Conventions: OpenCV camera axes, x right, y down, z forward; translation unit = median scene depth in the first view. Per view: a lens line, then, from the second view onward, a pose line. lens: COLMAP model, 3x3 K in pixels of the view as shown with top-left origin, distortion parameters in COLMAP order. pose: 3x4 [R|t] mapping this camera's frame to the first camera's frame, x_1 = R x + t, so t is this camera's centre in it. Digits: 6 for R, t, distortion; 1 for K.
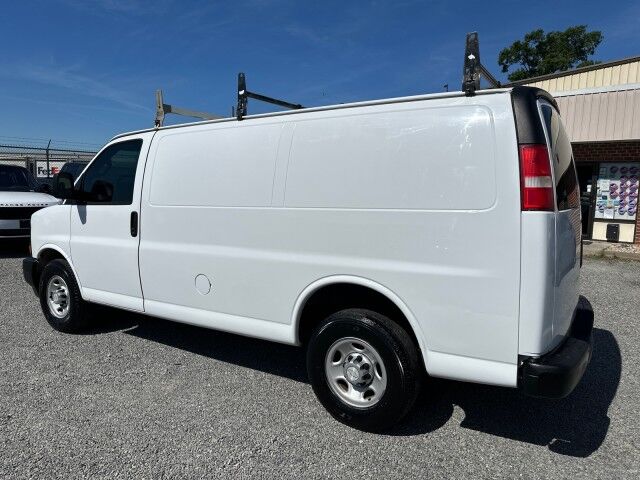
lens RADIAL K [[457.9, 0, 321.3], [0, 457.9, 239.0], [0, 0, 1]] dist [0.038920, -0.040308]
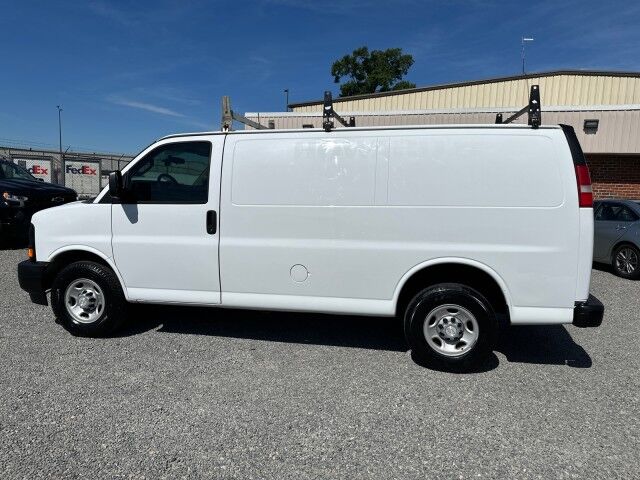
lens RADIAL K [[457.9, 0, 319.4], [0, 457.9, 243.4], [0, 0, 1]] dist [0.038920, -0.040308]
pose [[0.930419, -0.032832, 0.365024, -0.566989], [0.028060, 0.999437, 0.018371, 0.003542], [-0.365422, -0.006850, 0.930817, -0.071919]]
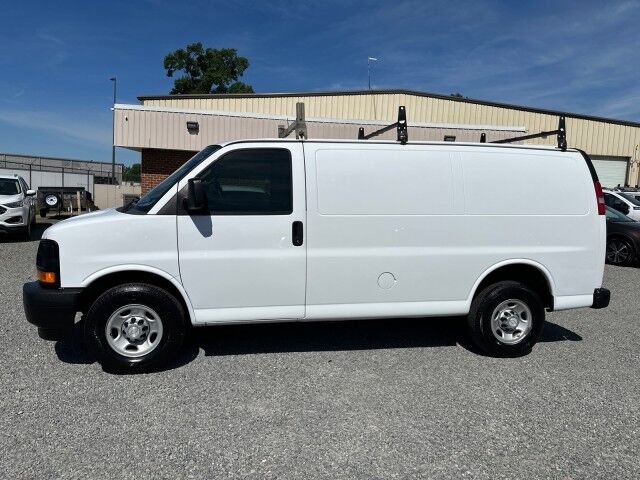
lens RADIAL K [[457.9, 0, 321.3], [0, 457.9, 240.1], [0, 0, 1]] dist [0.038920, -0.040308]
pose [[0.715794, -0.057764, 0.695918, -1.081895], [0.053427, 0.998182, 0.027900, -0.044244], [-0.696265, 0.017210, 0.717579, 0.246760]]
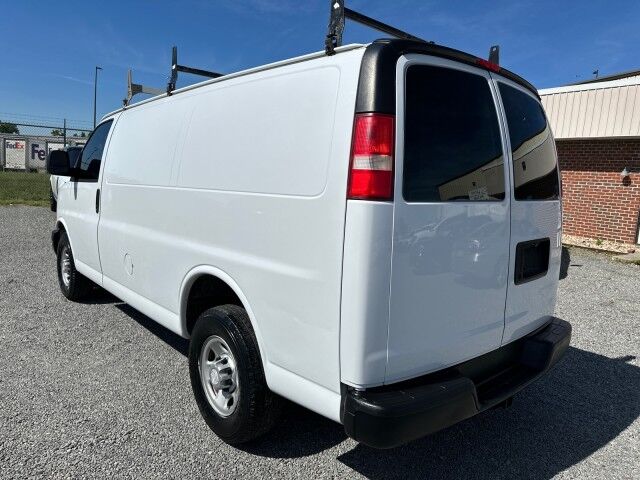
lens RADIAL K [[457.9, 0, 320.7], [0, 457.9, 239.5], [0, 0, 1]] dist [0.038920, -0.040308]
pose [[0.958534, 0.073348, -0.275376, 0.365931], [-0.069778, 0.997303, 0.022753, -0.004757], [0.276303, -0.002595, 0.961067, 0.148658]]
